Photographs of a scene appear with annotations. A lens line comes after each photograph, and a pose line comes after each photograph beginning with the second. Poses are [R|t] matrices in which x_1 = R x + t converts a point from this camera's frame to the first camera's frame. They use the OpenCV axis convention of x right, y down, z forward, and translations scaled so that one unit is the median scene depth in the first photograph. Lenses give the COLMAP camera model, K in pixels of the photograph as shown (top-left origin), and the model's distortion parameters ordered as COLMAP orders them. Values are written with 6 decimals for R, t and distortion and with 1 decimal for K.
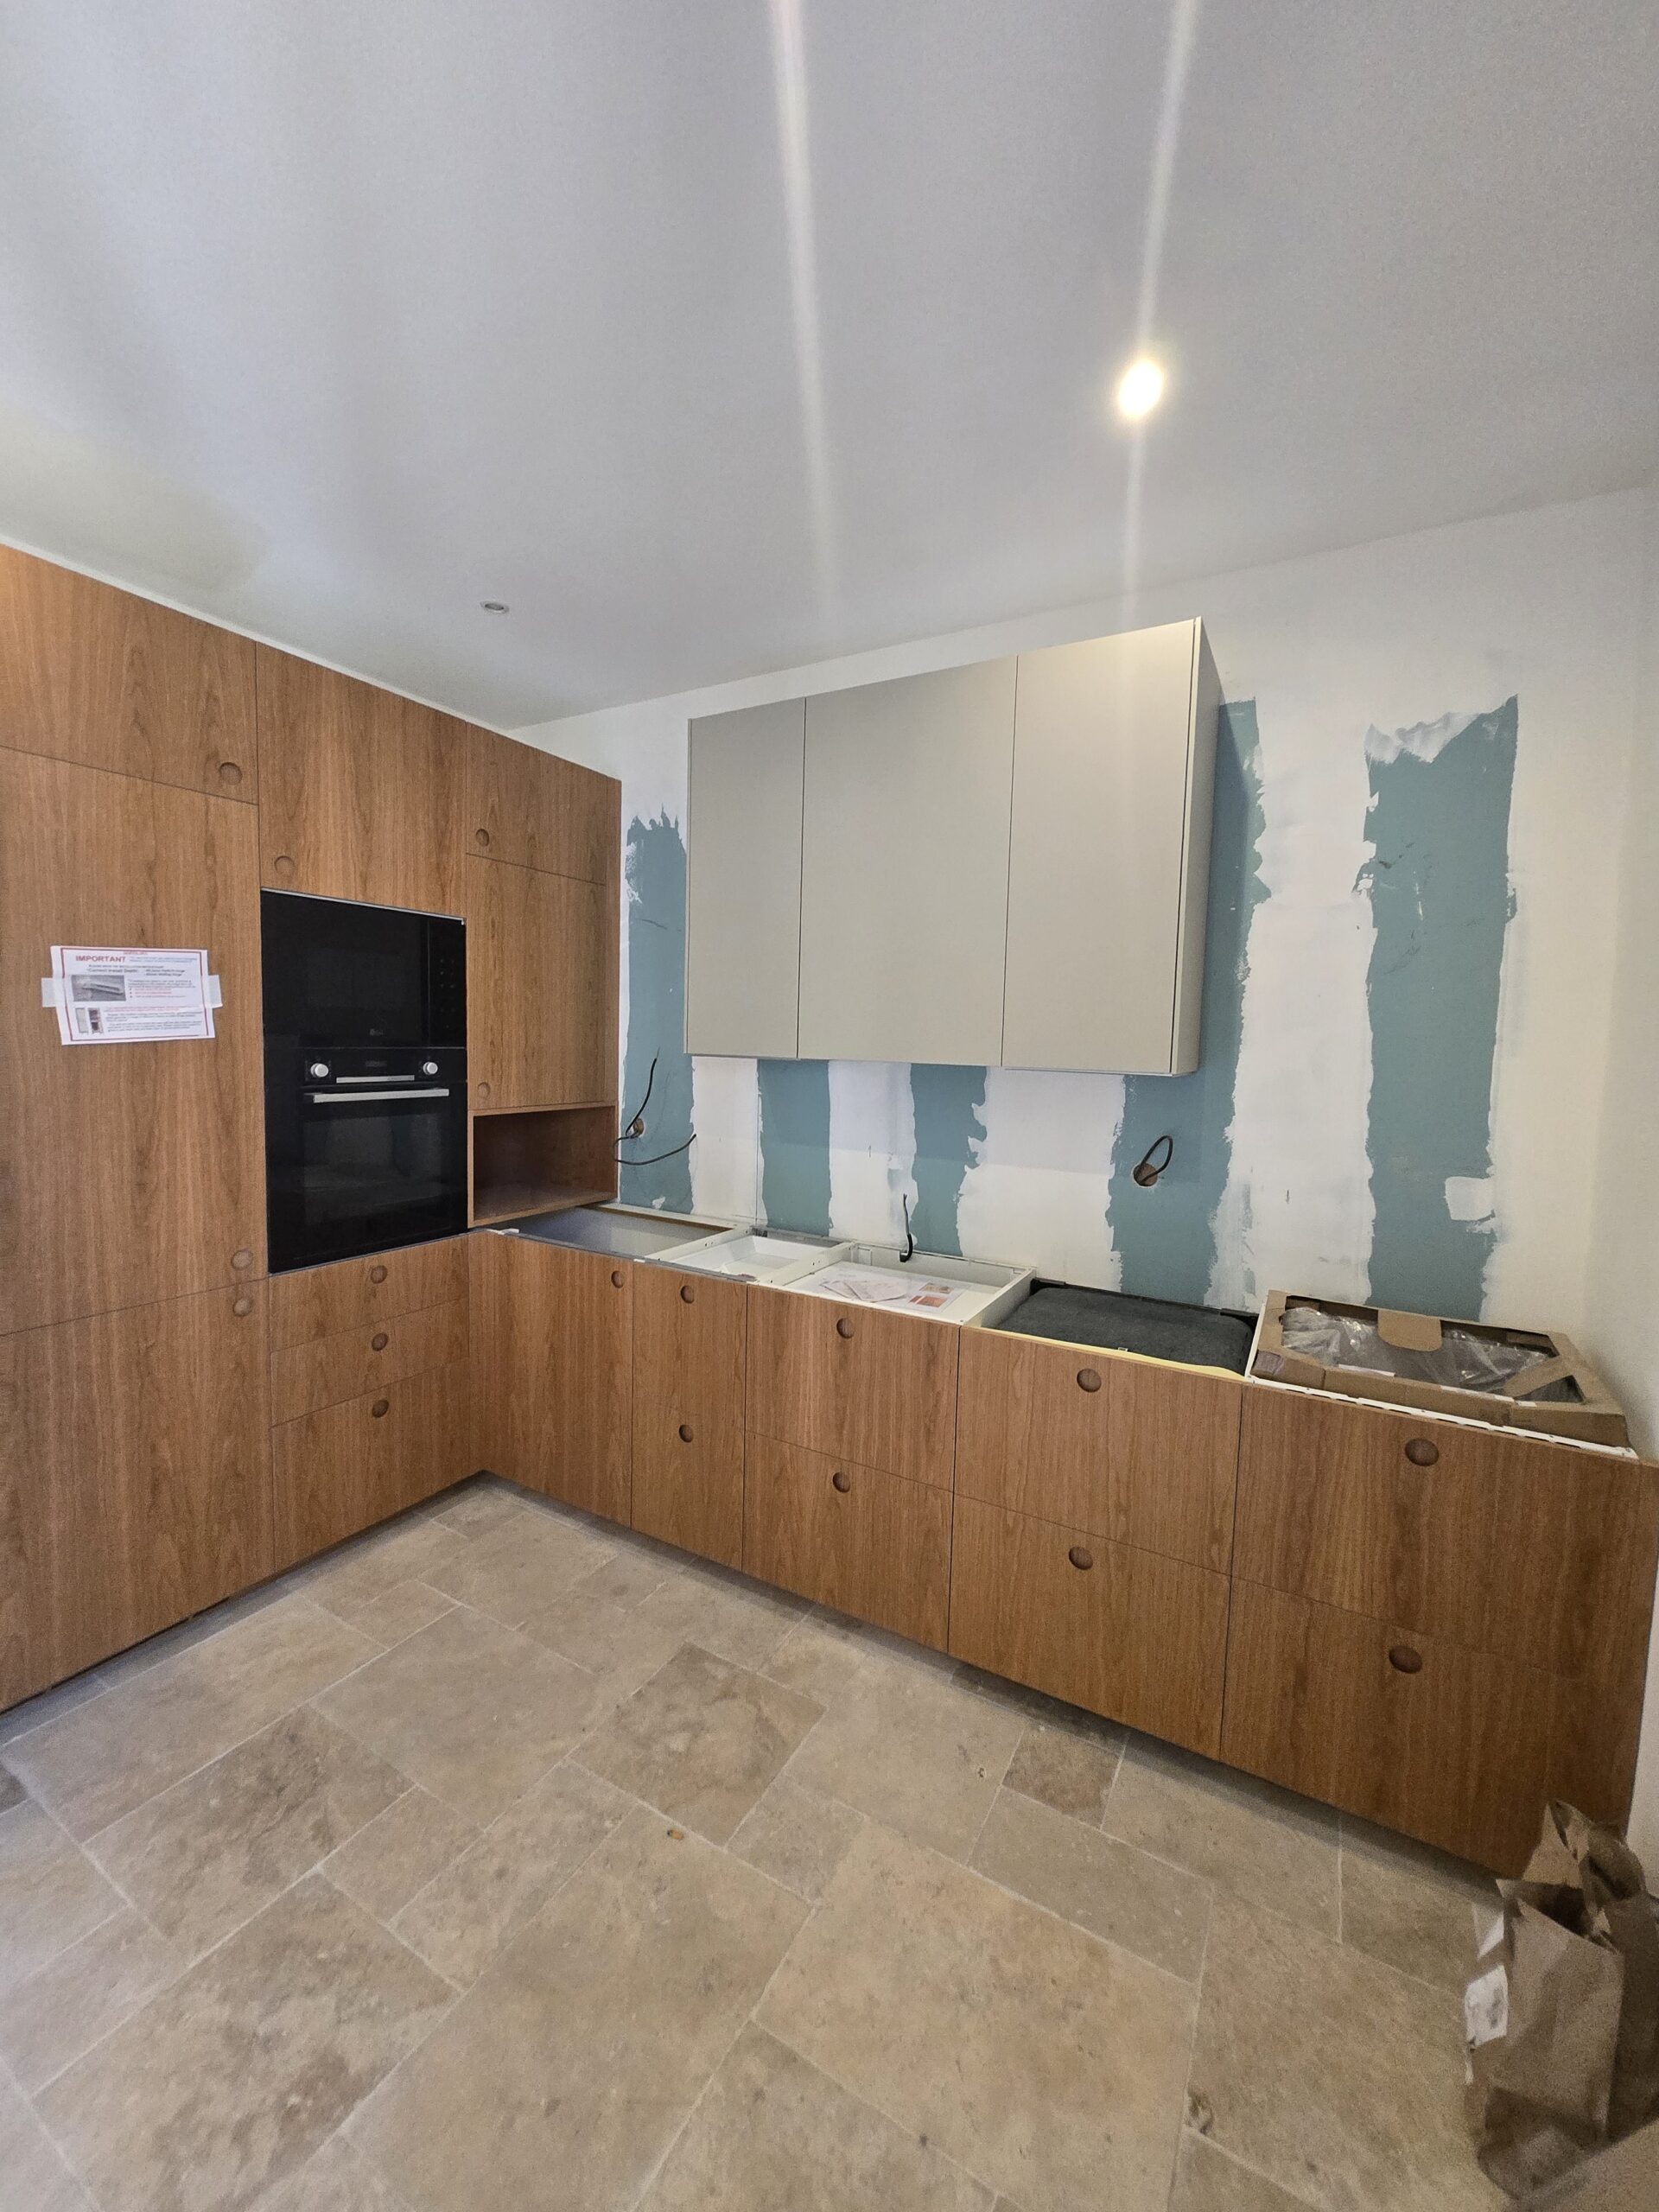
lens RADIAL K [[881.0, 0, 829.6], [0, 881.0, 1103.1], [0, 0, 1]] dist [0.002435, 0.000257]
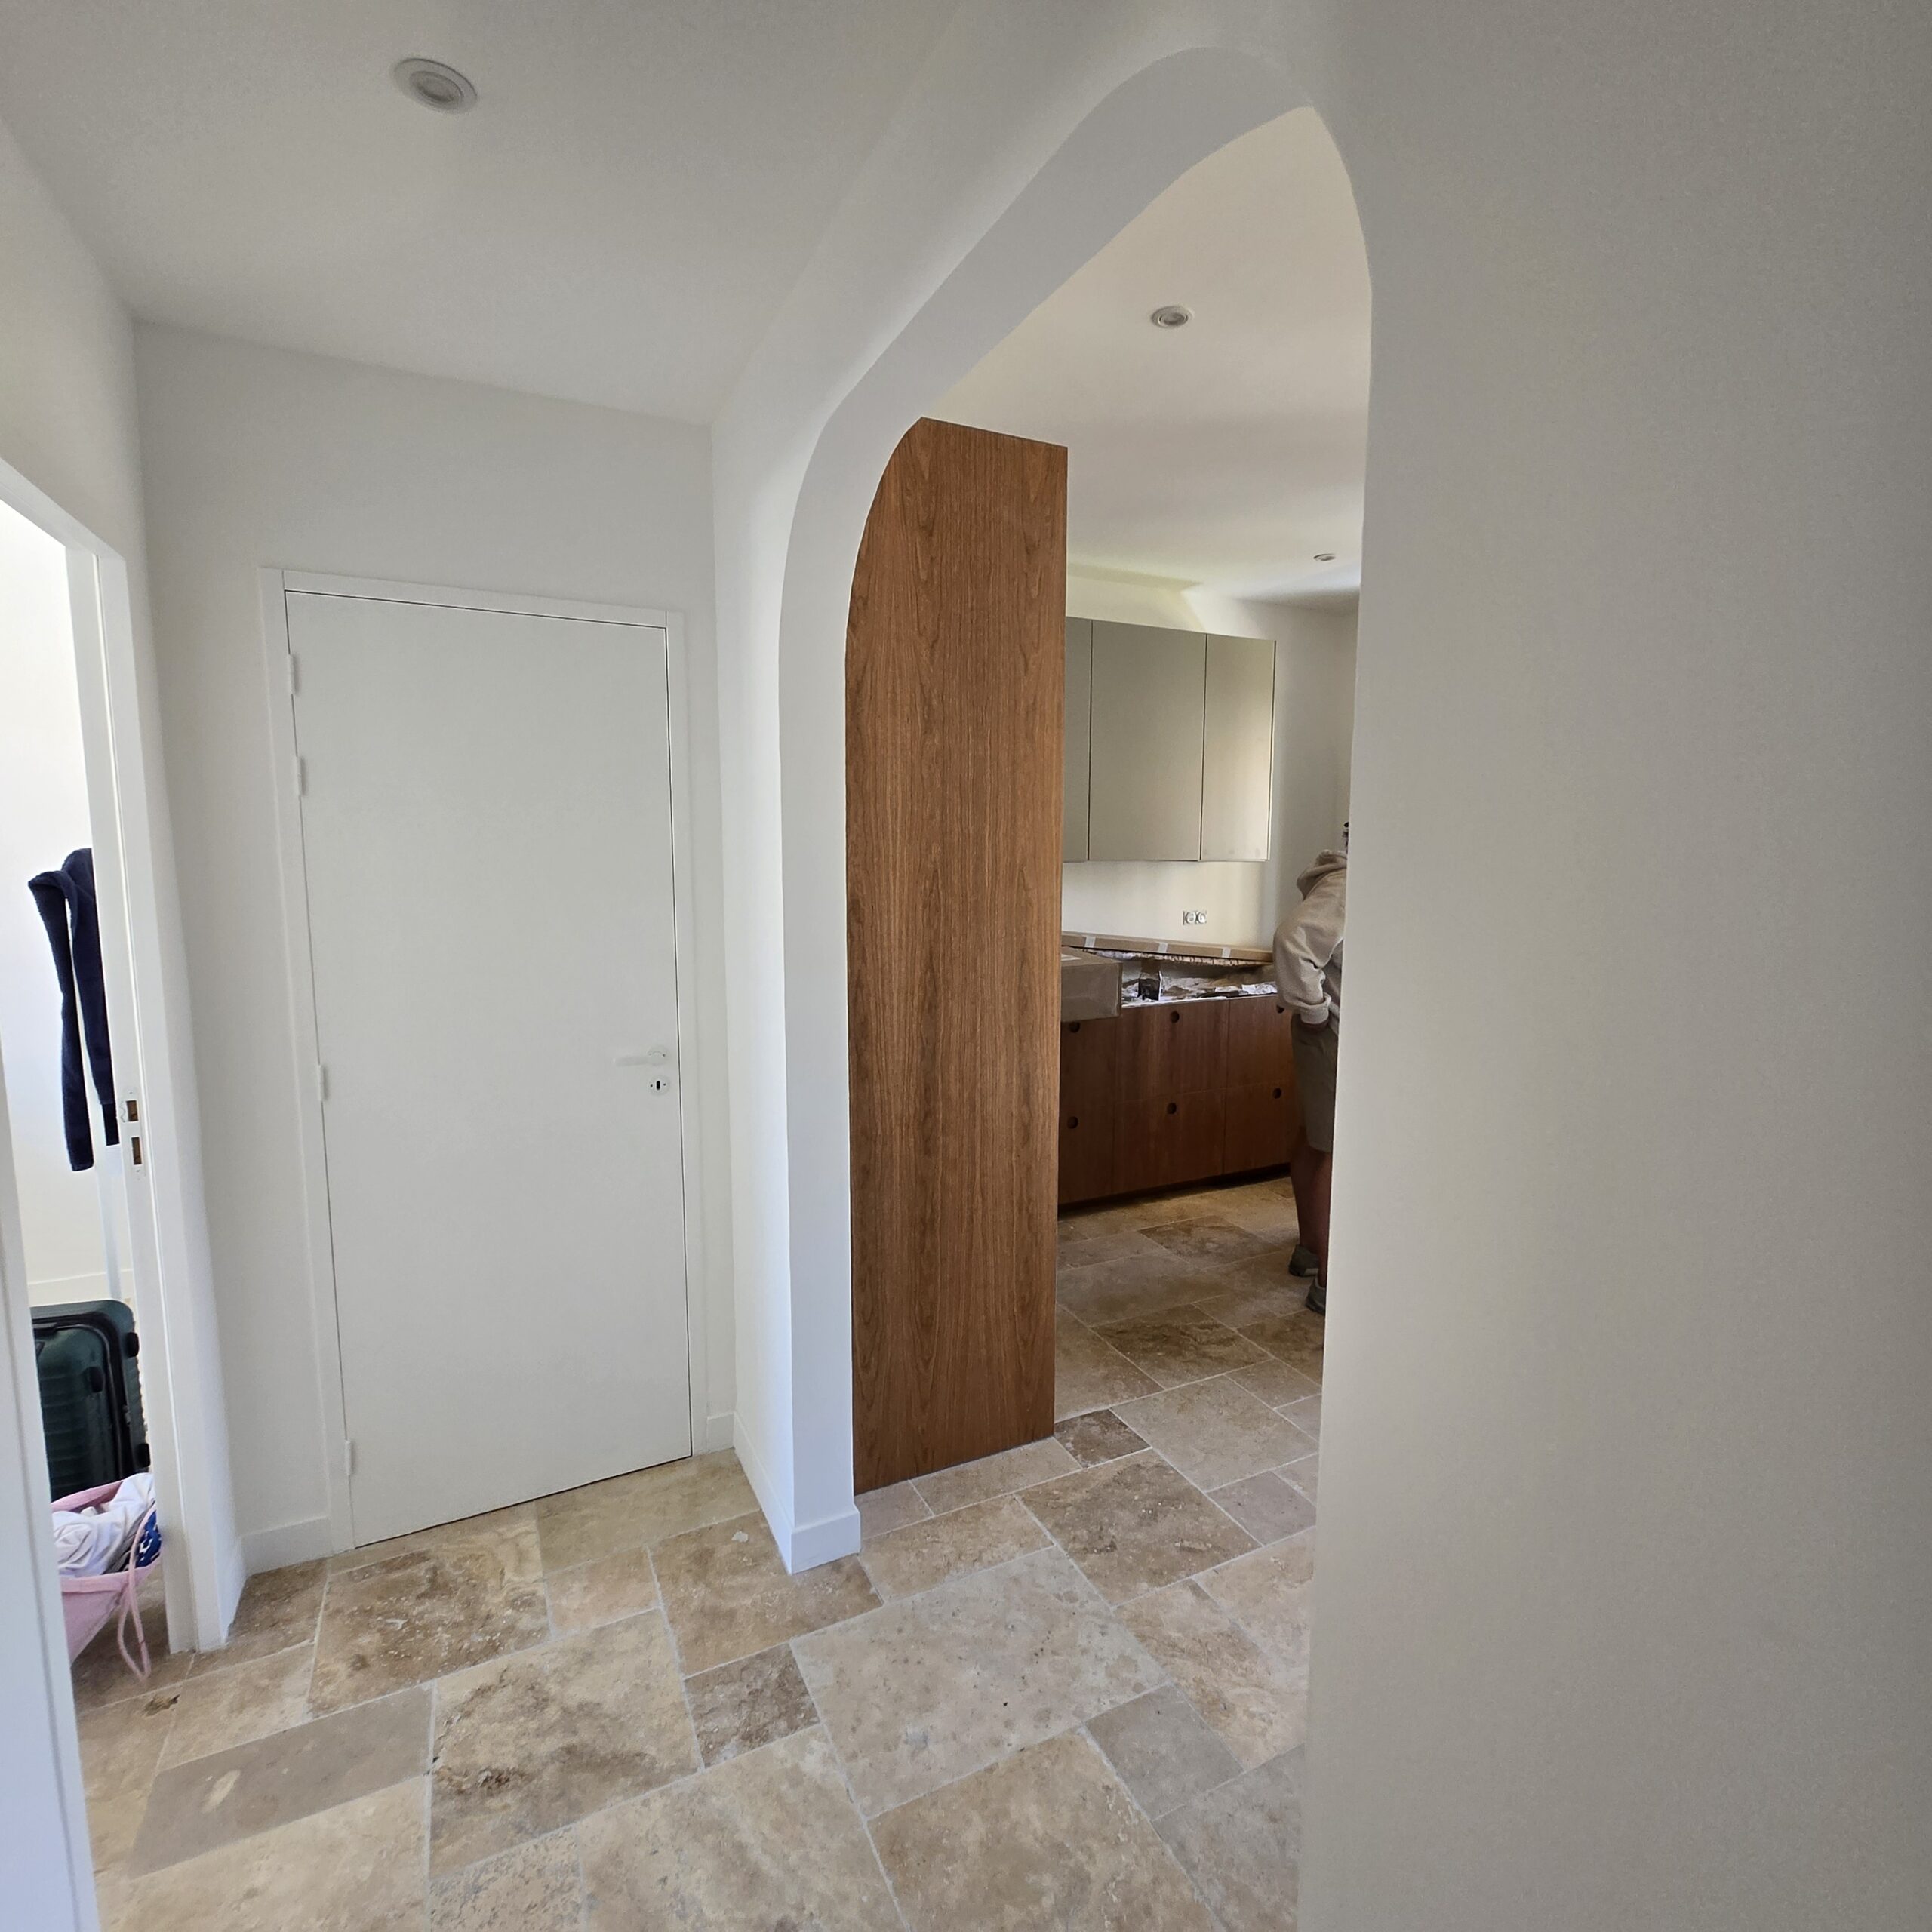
lens RADIAL K [[1008.6, 0, 971.6], [0, 1008.6, 959.3], [0, 0, 1]] dist [0.000290, -0.001314]
pose [[0.558714, -0.119646, 0.820685, -1.930257], [0.080978, 0.992681, 0.089591, -0.072040], [-0.825398, 0.016402, 0.564313, 0.221578]]
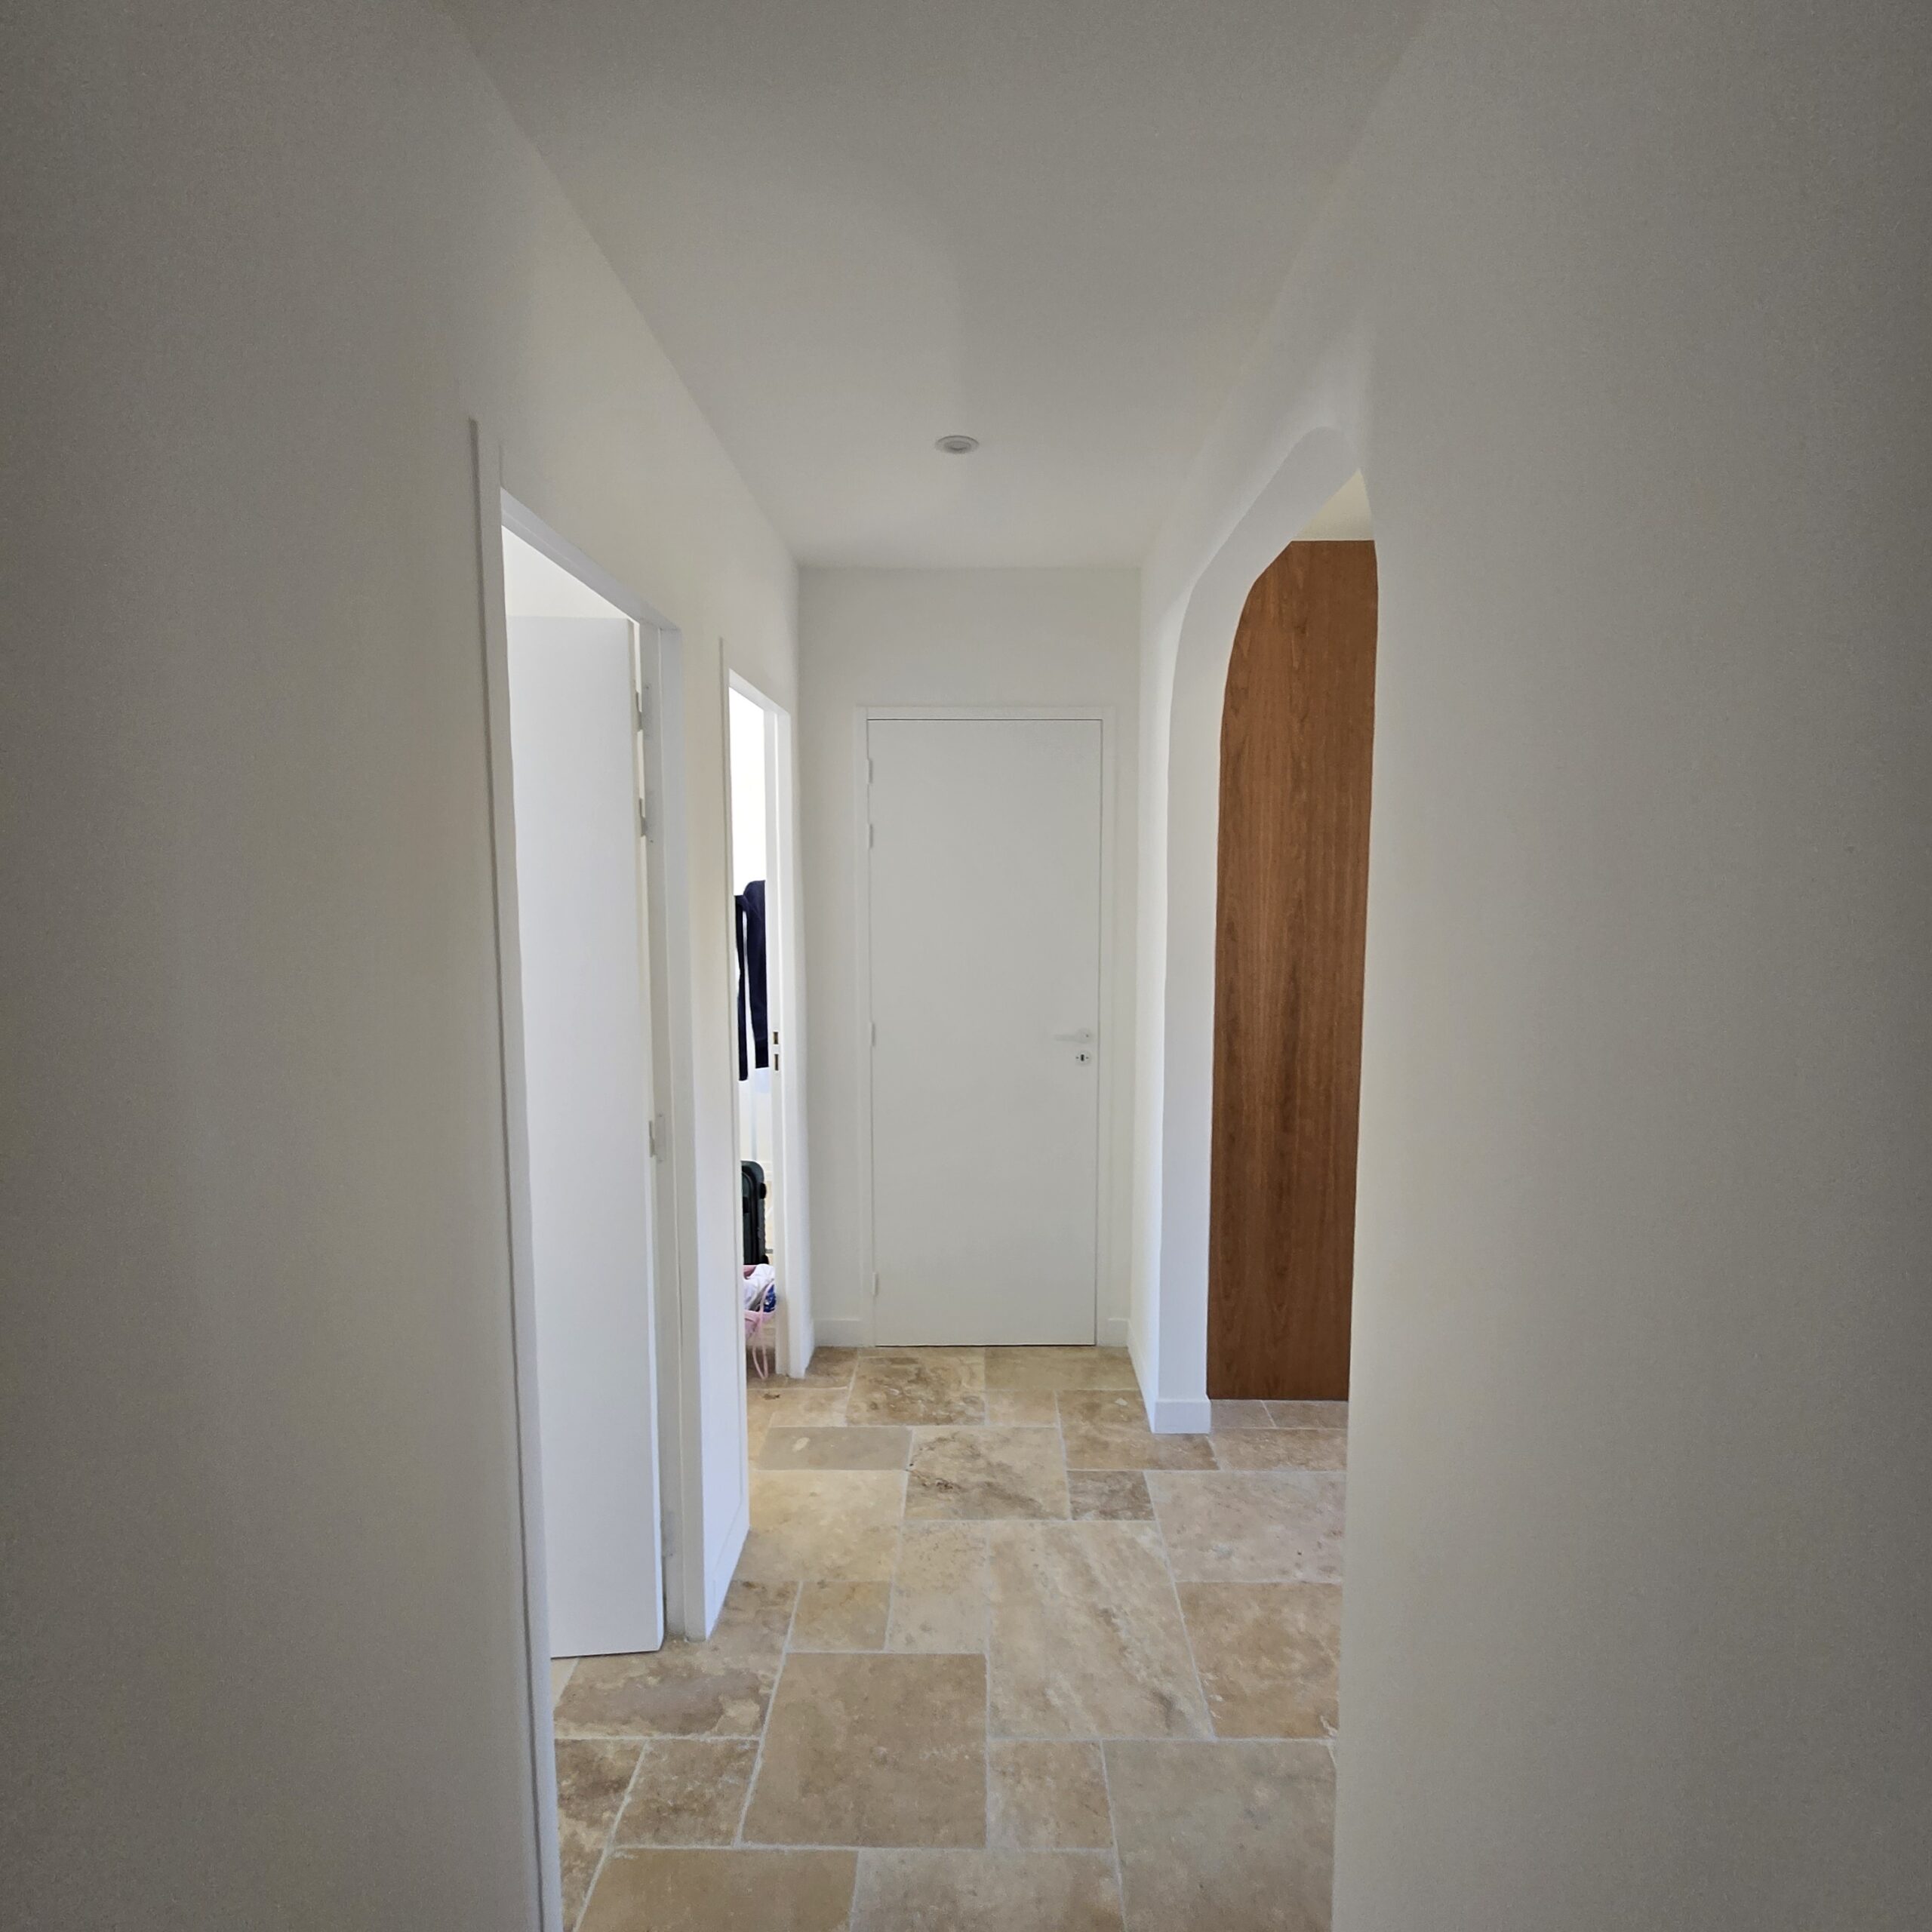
lens RADIAL K [[1008.6, 0, 967.8], [0, 1008.6, 966.4], [0, 0, 1]] dist [0.000290, -0.001314]
pose [[0.879128, -0.073861, 0.470827, -2.170990], [0.063994, 0.997266, 0.036958, -0.056369], [-0.472269, -0.002361, 0.881451, -0.332904]]
